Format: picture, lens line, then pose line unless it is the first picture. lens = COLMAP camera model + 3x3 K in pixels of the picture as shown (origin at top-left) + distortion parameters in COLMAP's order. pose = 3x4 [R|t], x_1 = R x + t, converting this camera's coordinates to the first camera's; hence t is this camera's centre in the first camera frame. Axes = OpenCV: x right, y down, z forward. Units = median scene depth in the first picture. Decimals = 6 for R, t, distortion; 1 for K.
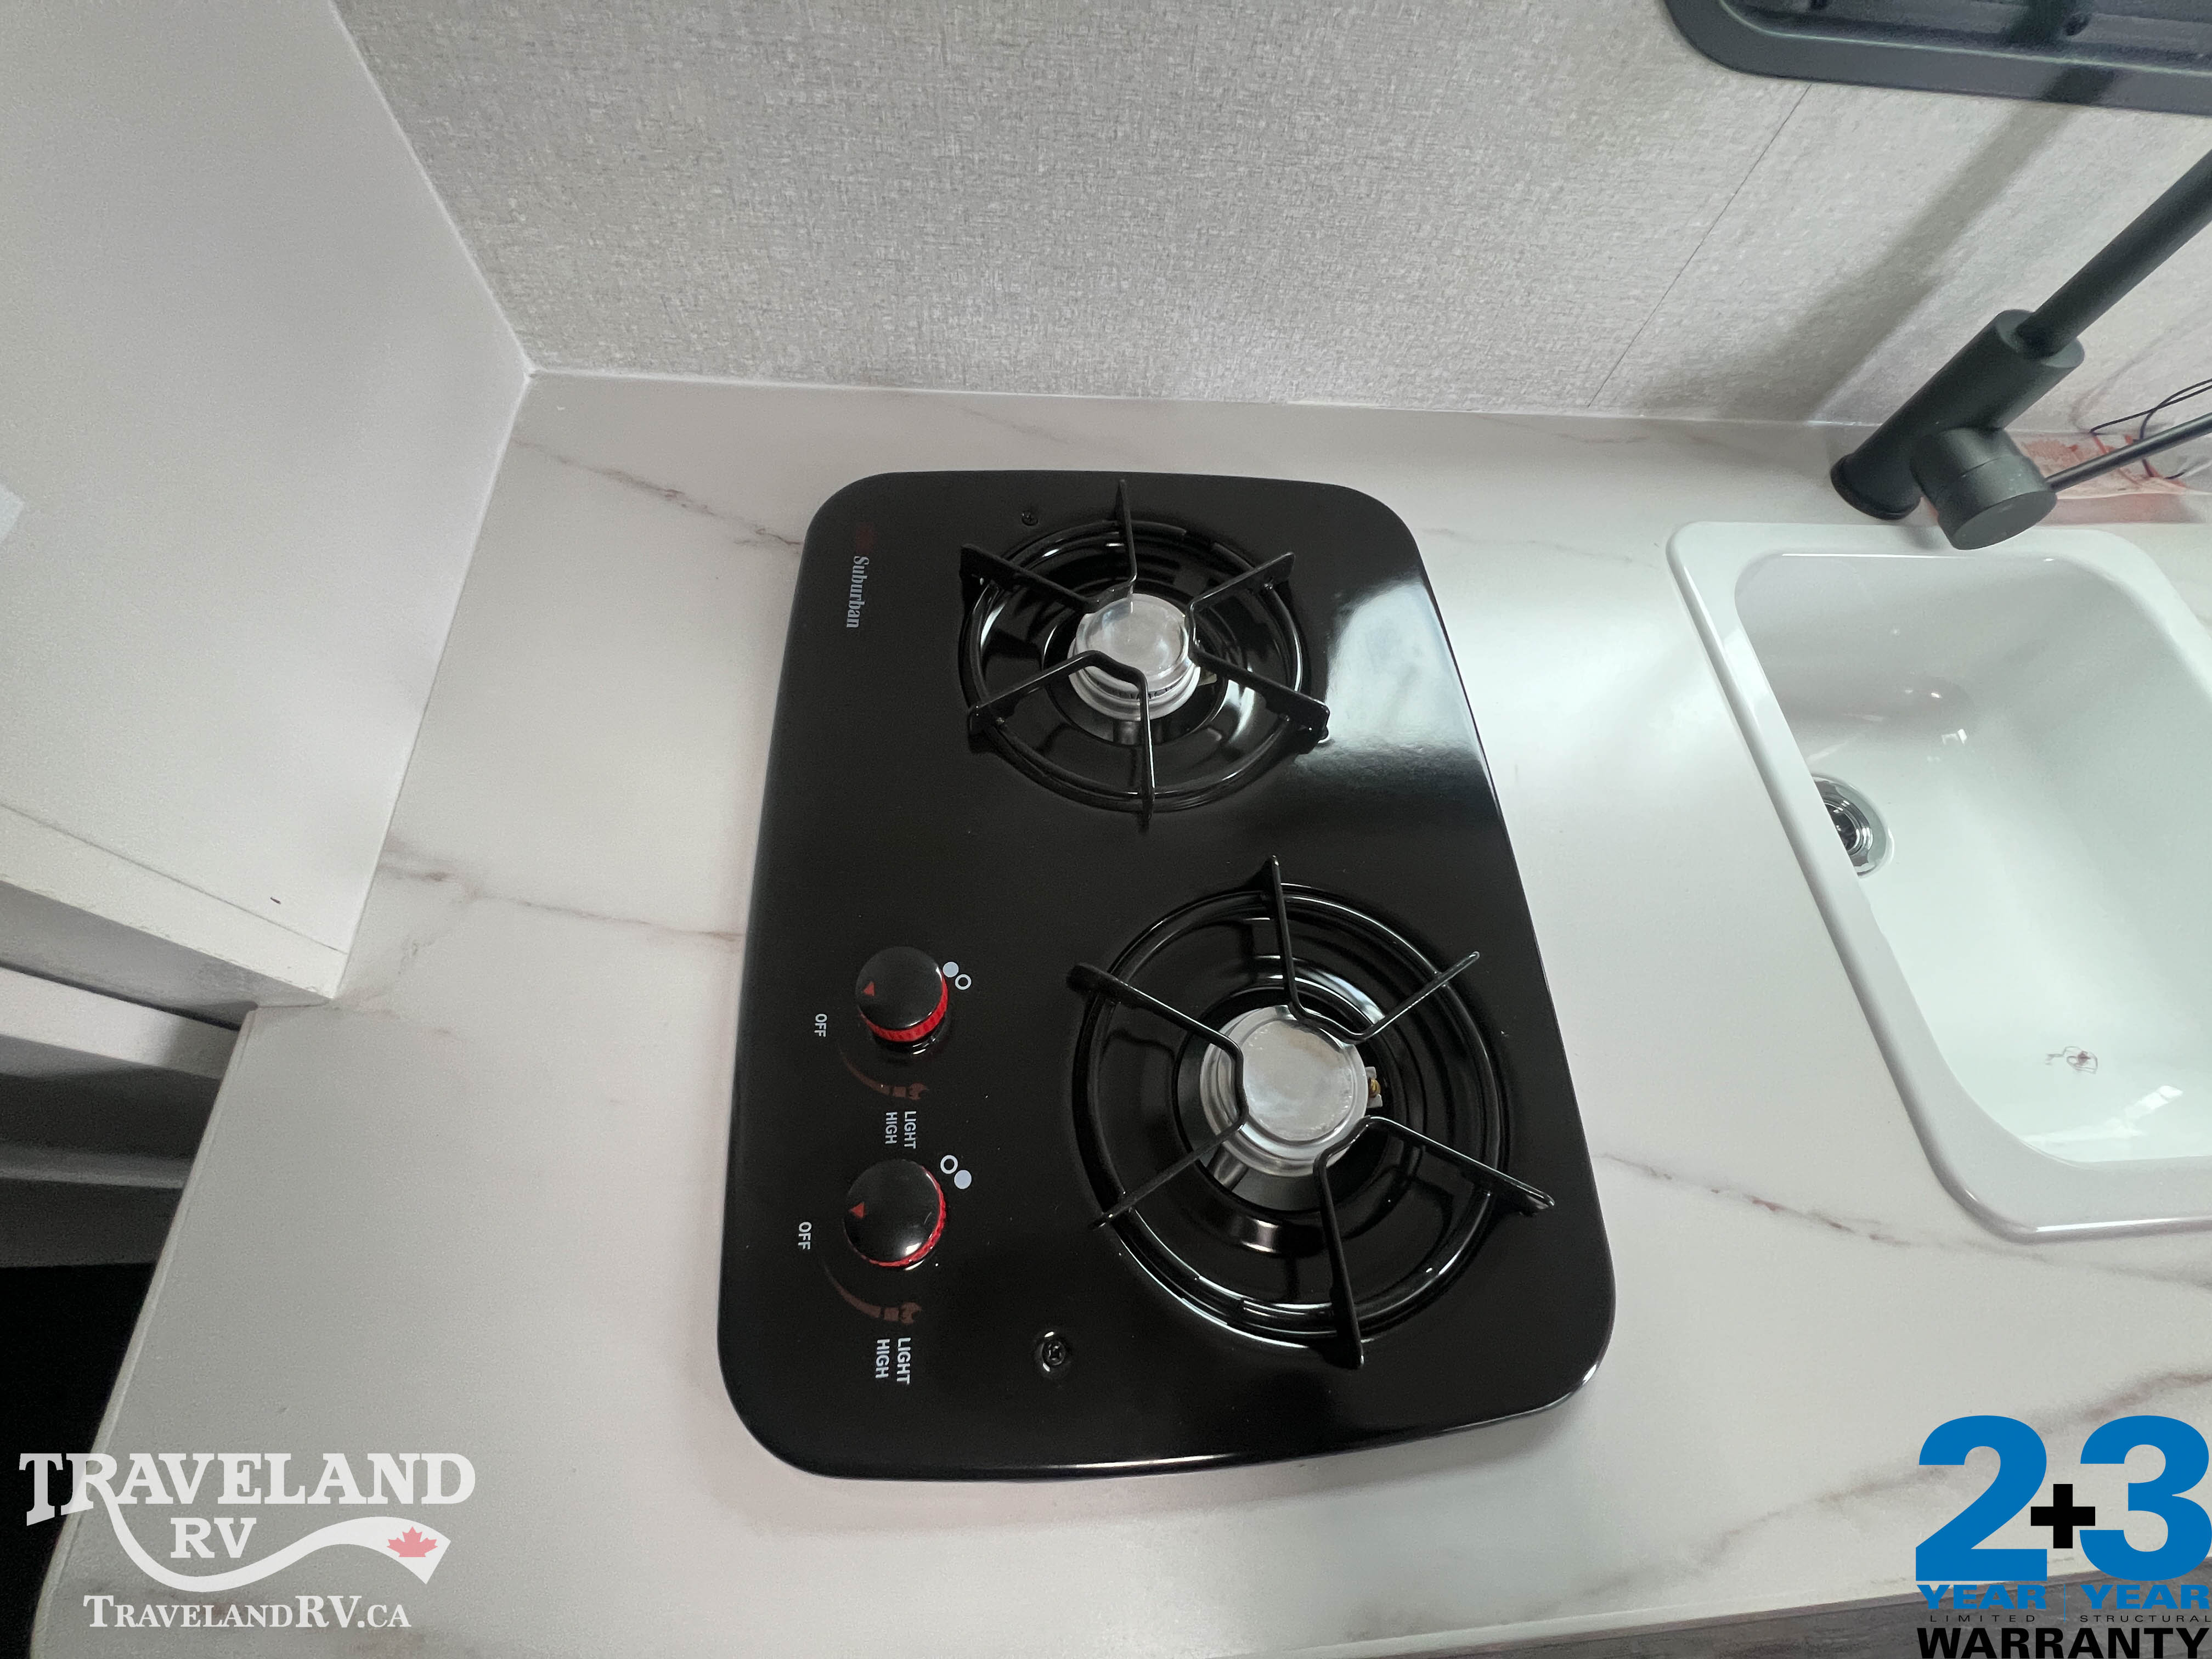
lens RADIAL K [[888.8, 0, 1110.5], [0, 888.8, 824.3], [0, 0, 1]] dist [-0.006073, 0.000840]
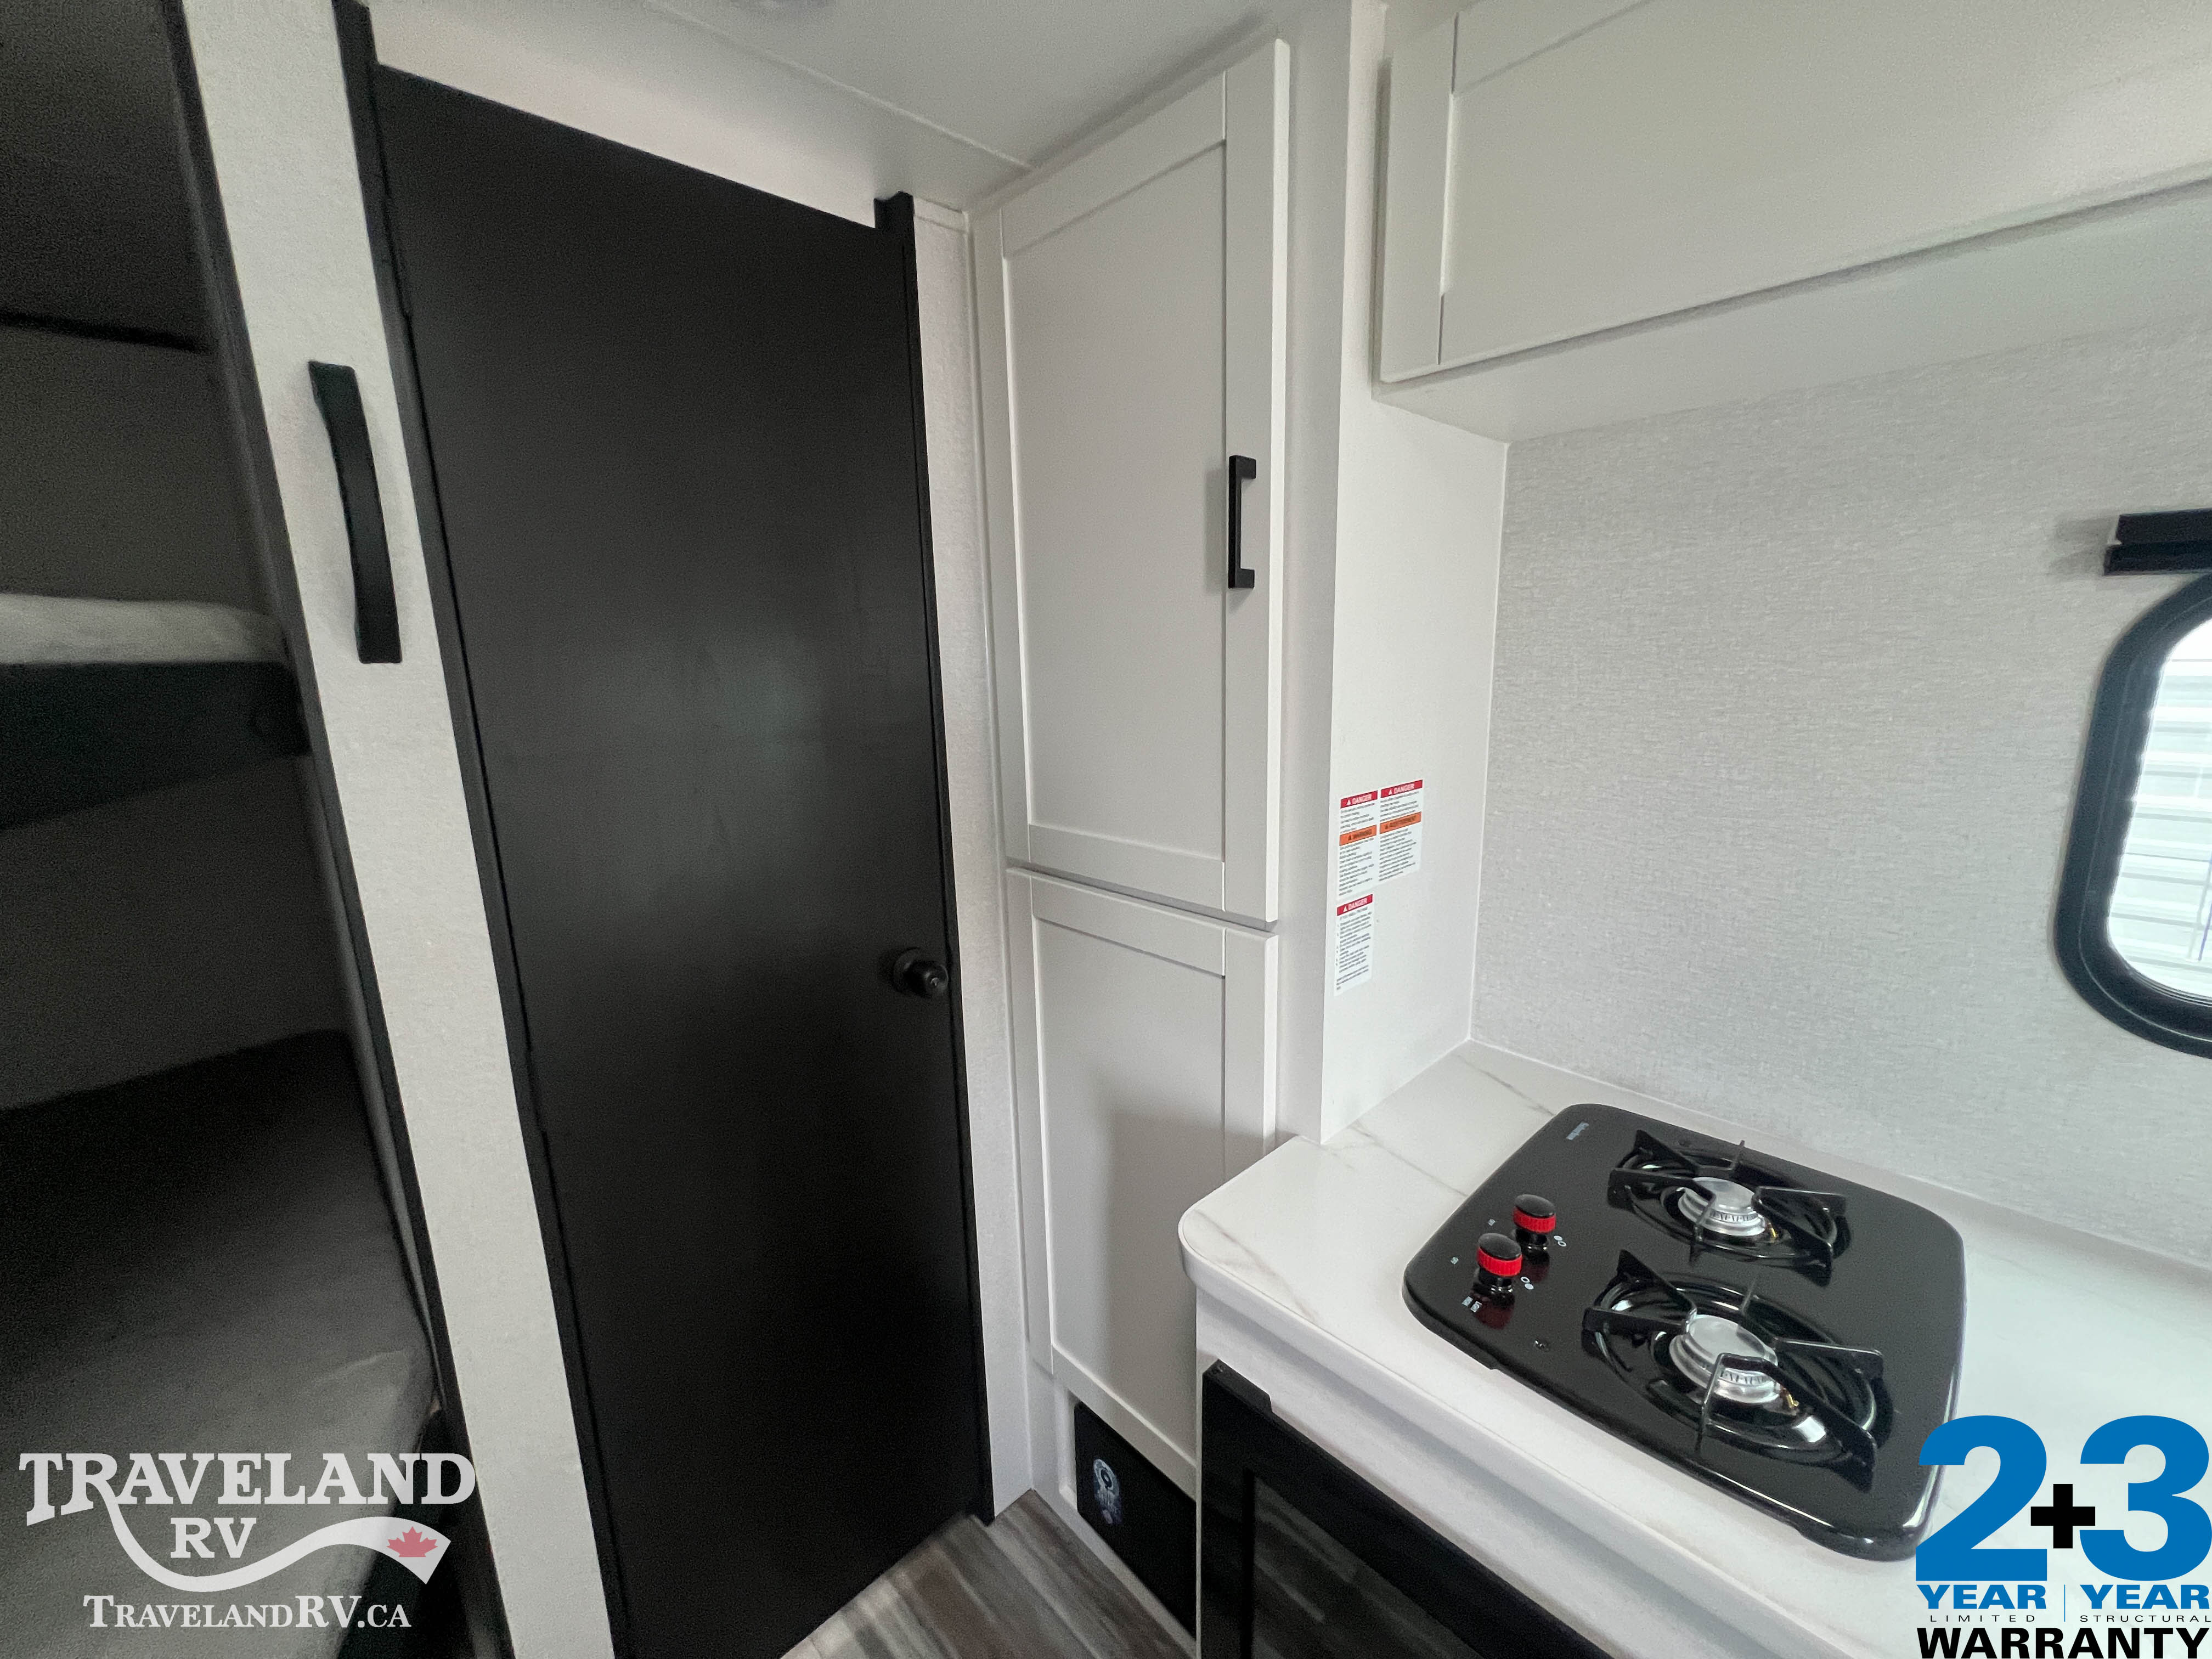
lens RADIAL K [[883.6, 0, 1109.1], [0, 883.6, 829.2], [0, 0, 1]] dist [-0.002736, 0.000569]
pose [[0.645848, 0.052171, -0.761681, 0.515613], [-0.651659, 0.557459, -0.514374, 1.050529], [0.397771, 0.828564, 0.394032, -0.812703]]
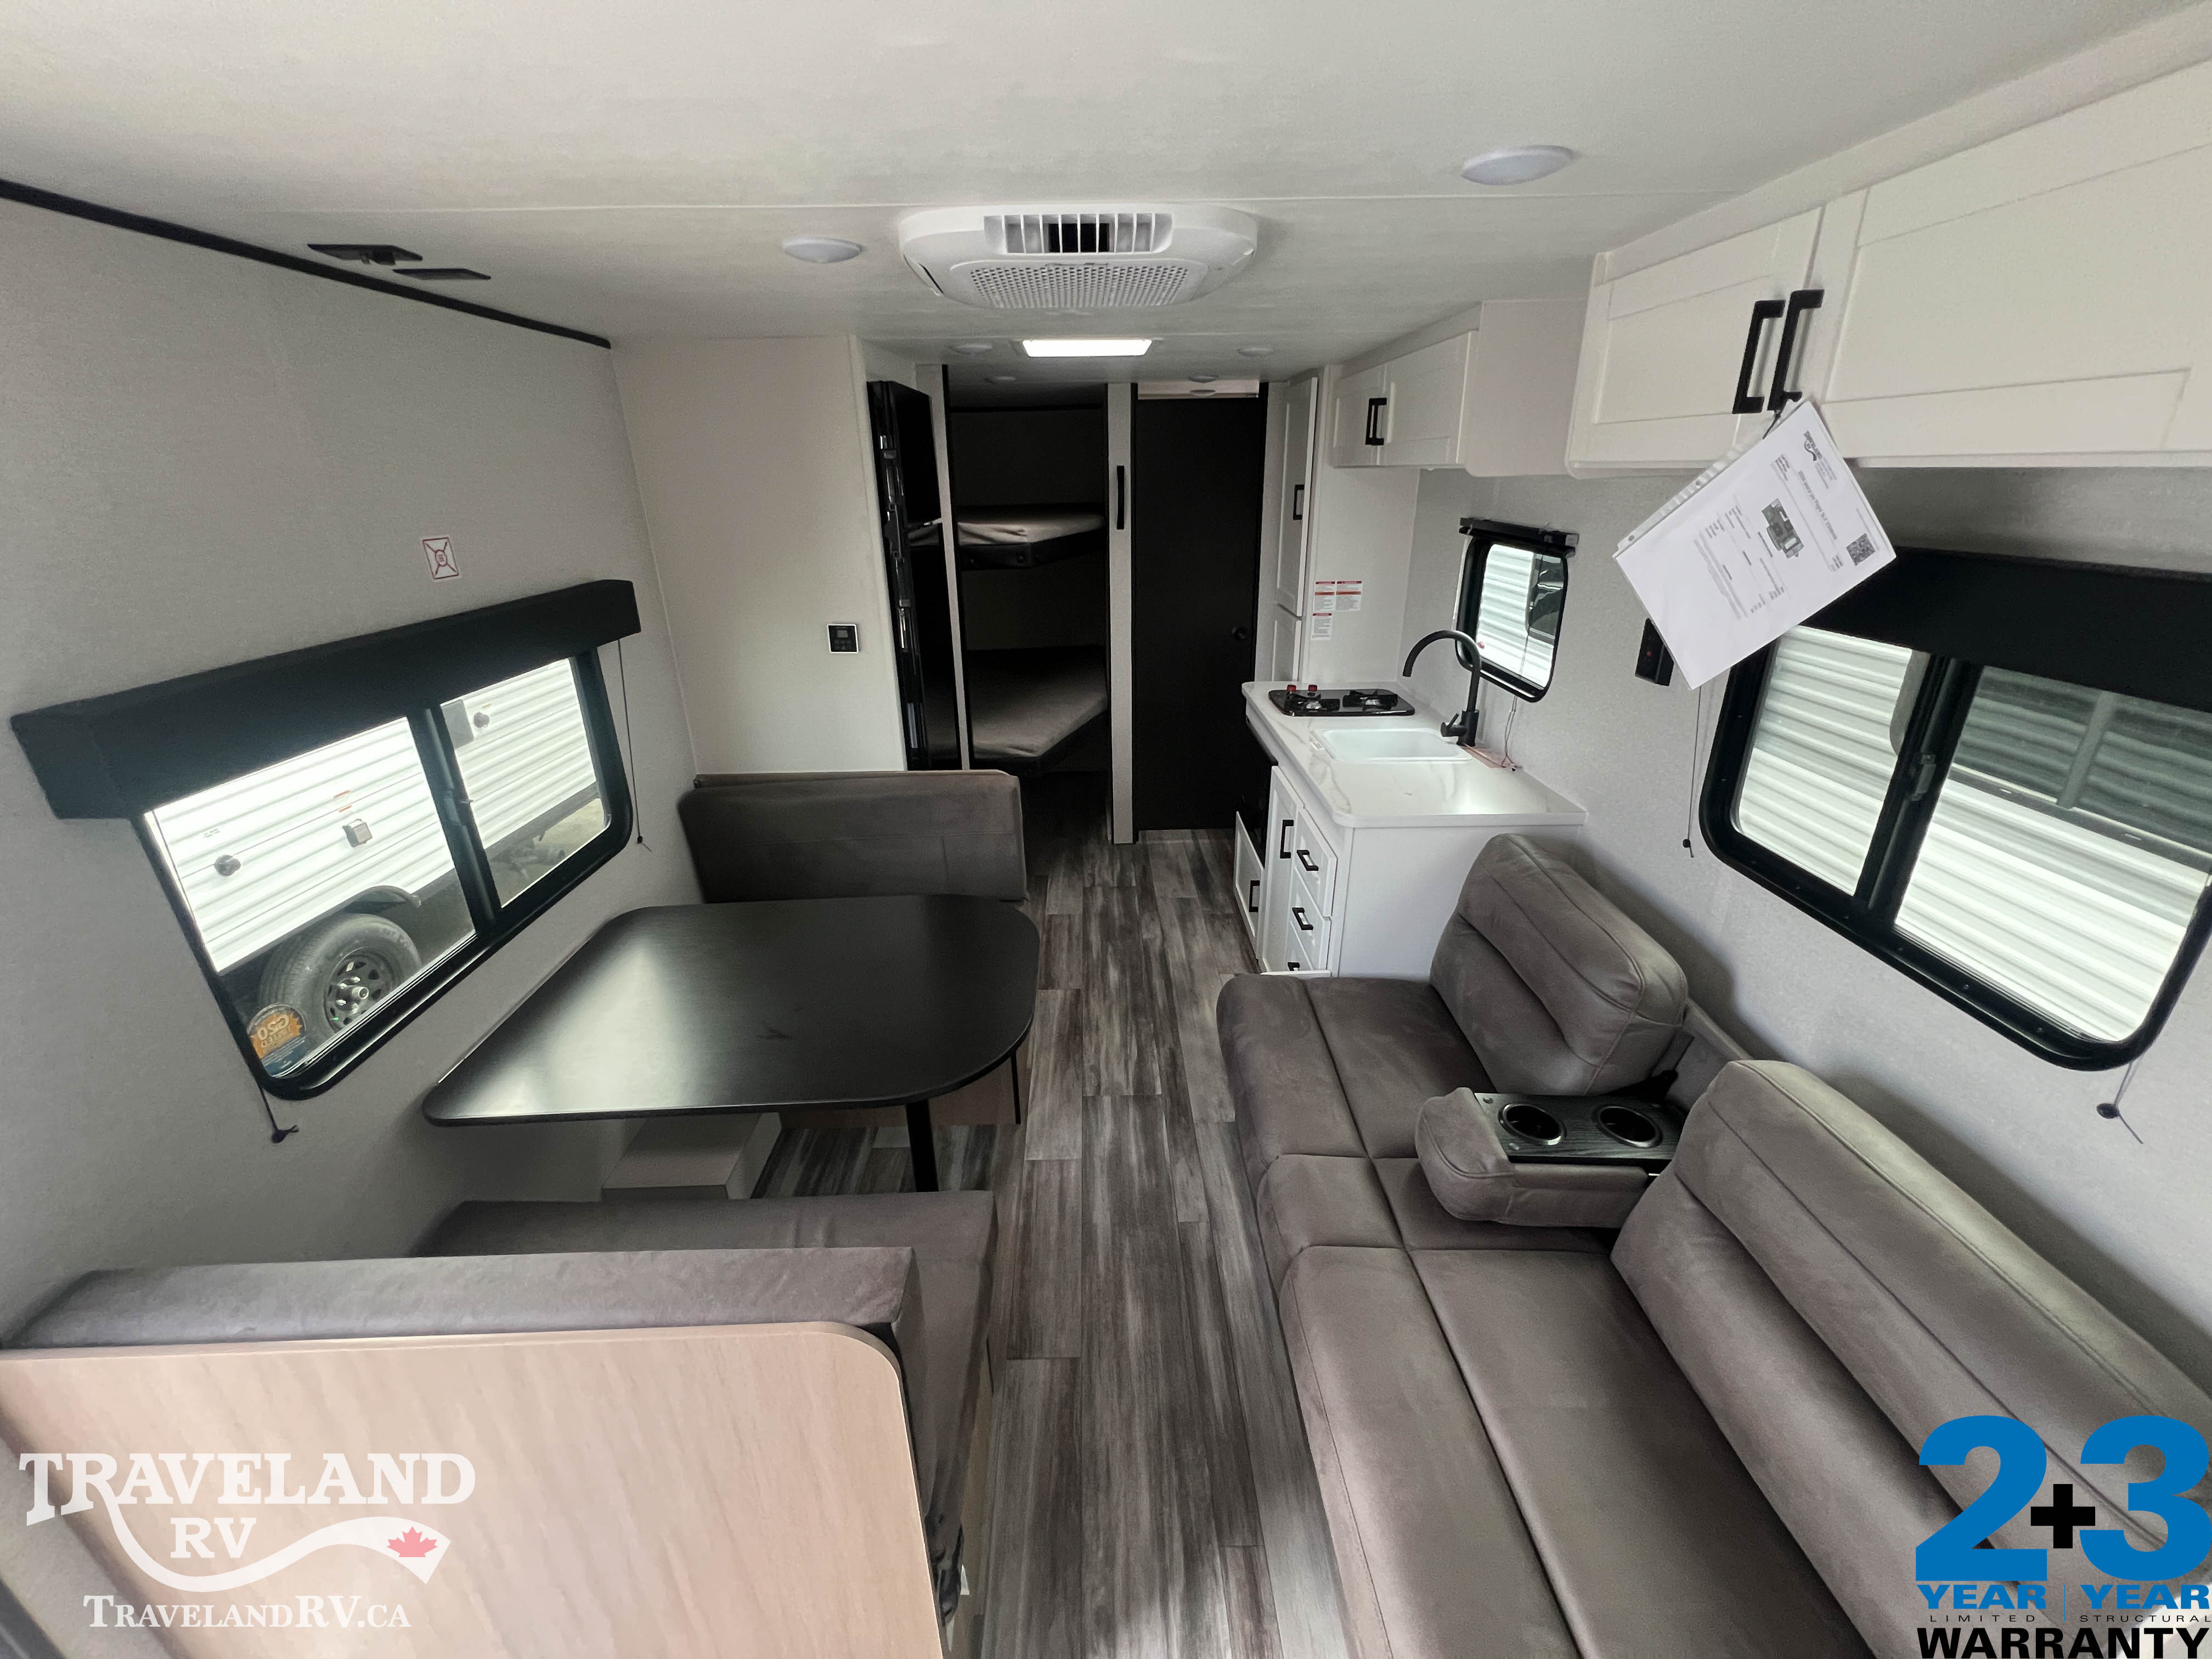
lens RADIAL K [[883.6, 0, 1096.7], [0, 883.6, 824.2], [0, 0, 1]] dist [-0.002736, 0.000569]
pose [[-0.045419, 0.287251, -0.956778, 6.296197], [-0.895882, 0.412023, 0.166229, 0.875447], [0.441964, 0.864710, 0.238629, -0.681438]]
